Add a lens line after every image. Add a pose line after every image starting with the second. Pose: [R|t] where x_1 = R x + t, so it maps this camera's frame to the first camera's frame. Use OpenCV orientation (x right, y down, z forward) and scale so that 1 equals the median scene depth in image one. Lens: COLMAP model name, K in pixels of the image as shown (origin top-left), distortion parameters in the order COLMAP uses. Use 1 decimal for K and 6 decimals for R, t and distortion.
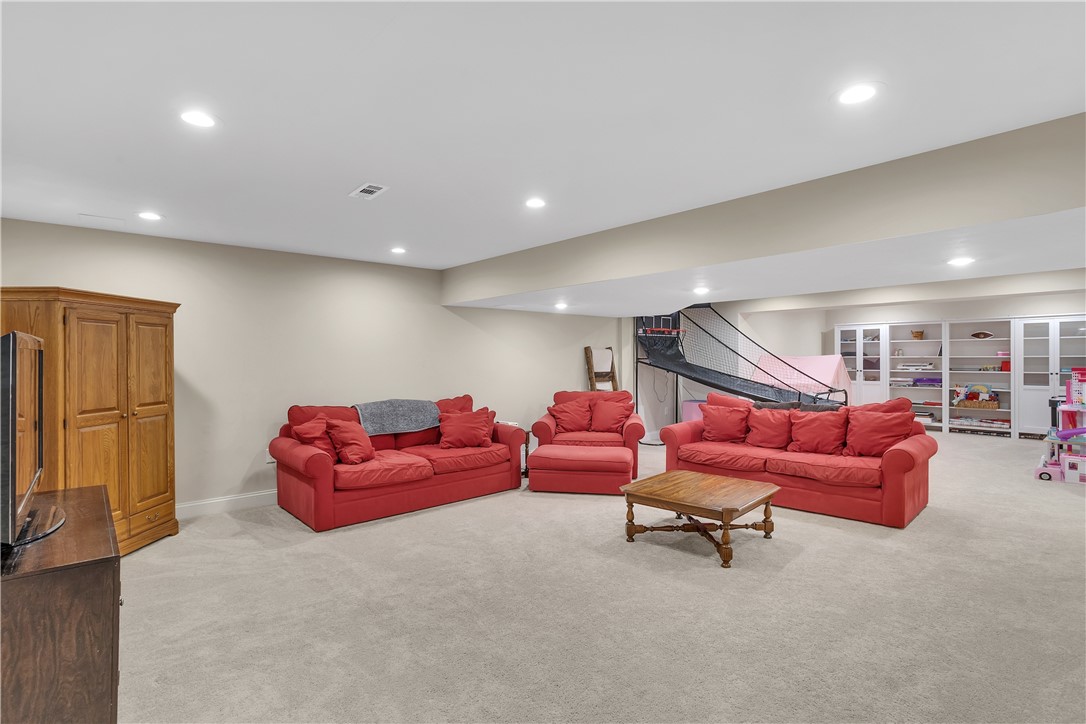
lens RADIAL K [[517.1, 0, 545.9], [0, 517.1, 362.6], [0, 0, 1]] dist [0.000267, 0.003059]
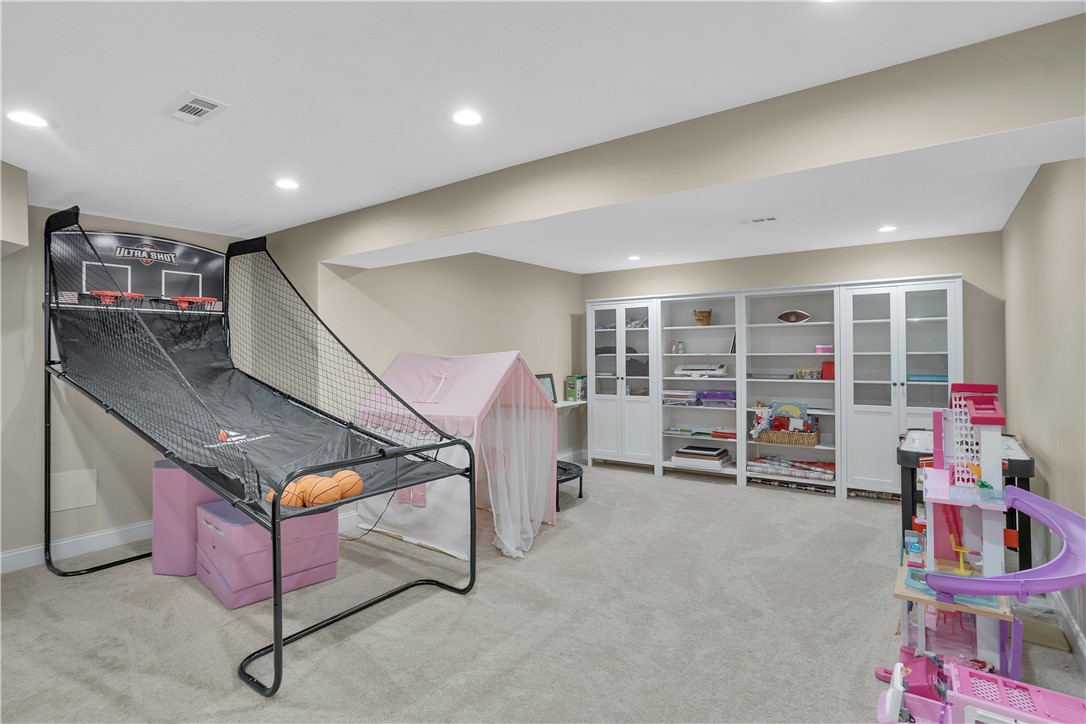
lens RADIAL K [[547.9, 0, 541.5], [0, 547.9, 356.6], [0, 0, 1]] dist [-0.018928, -0.000526]
pose [[0.979430, -0.005574, 0.201709, 0.430795], [0.006603, 0.999968, -0.004428, -0.007446], [-0.201678, 0.005668, 0.979436, 0.447474]]
